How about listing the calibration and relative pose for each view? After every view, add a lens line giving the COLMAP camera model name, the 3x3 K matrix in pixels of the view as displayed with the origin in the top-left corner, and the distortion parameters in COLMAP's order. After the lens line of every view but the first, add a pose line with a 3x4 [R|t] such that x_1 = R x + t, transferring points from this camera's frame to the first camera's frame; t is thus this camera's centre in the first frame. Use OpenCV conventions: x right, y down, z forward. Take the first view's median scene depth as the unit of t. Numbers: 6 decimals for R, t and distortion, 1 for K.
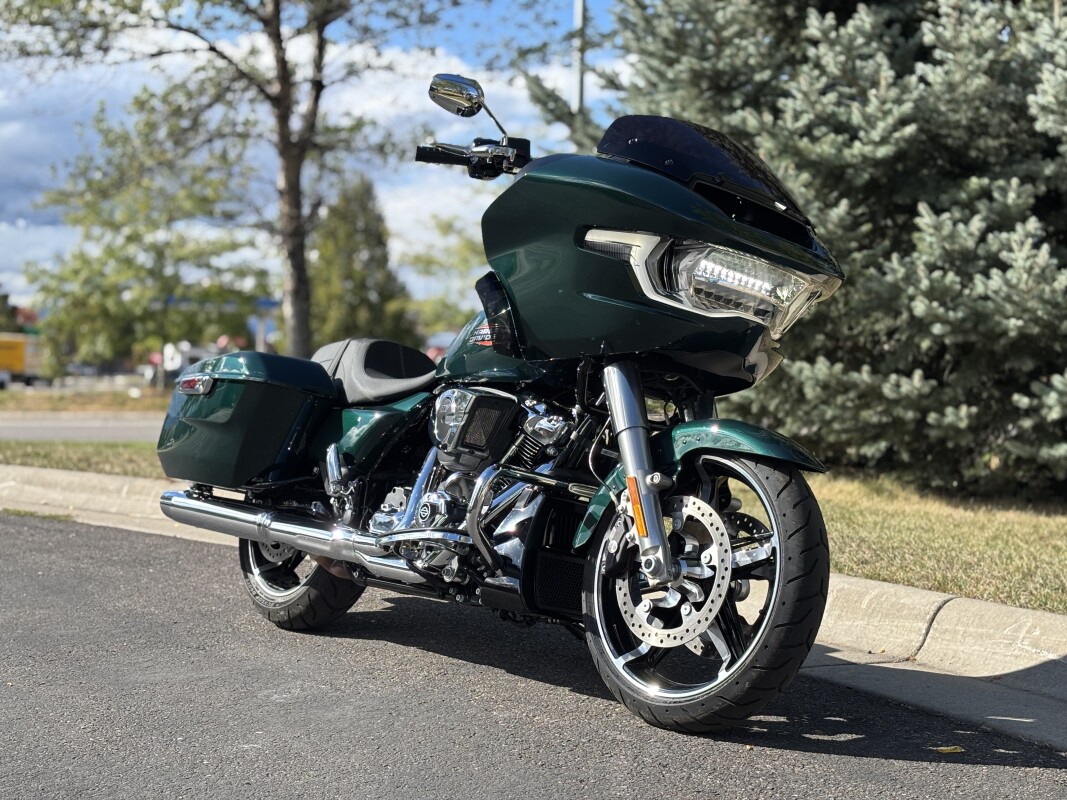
lens RADIAL K [[1588.3, 0, 533.5], [0, 1588.3, 400.0], [0, 0, 1]] dist [0.148167, 0.009184]
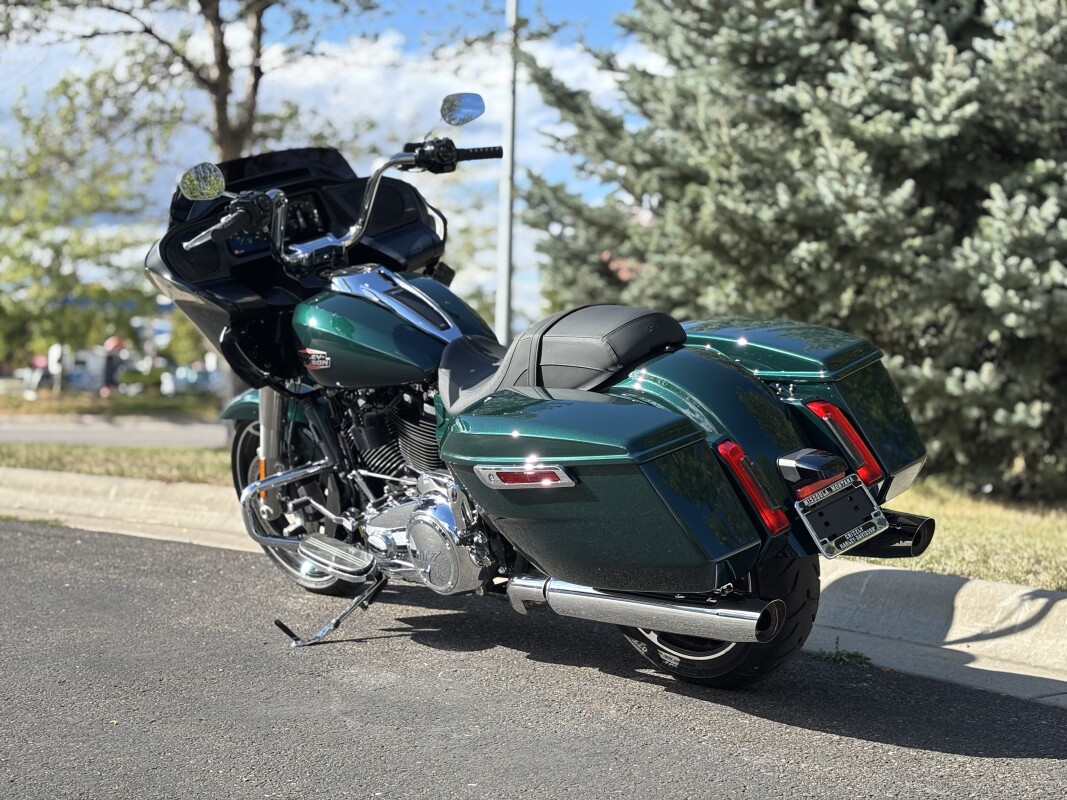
lens RADIAL K [[1598.2, 0, 533.5], [0, 1598.2, 400.0], [0, 0, 1]] dist [0.073242, 0.040020]
pose [[0.997656, 0.004683, 0.068263, -0.082556], [-0.004416, 0.999982, -0.004055, 0.006749], [-0.068280, 0.003744, 0.997659, 0.077910]]
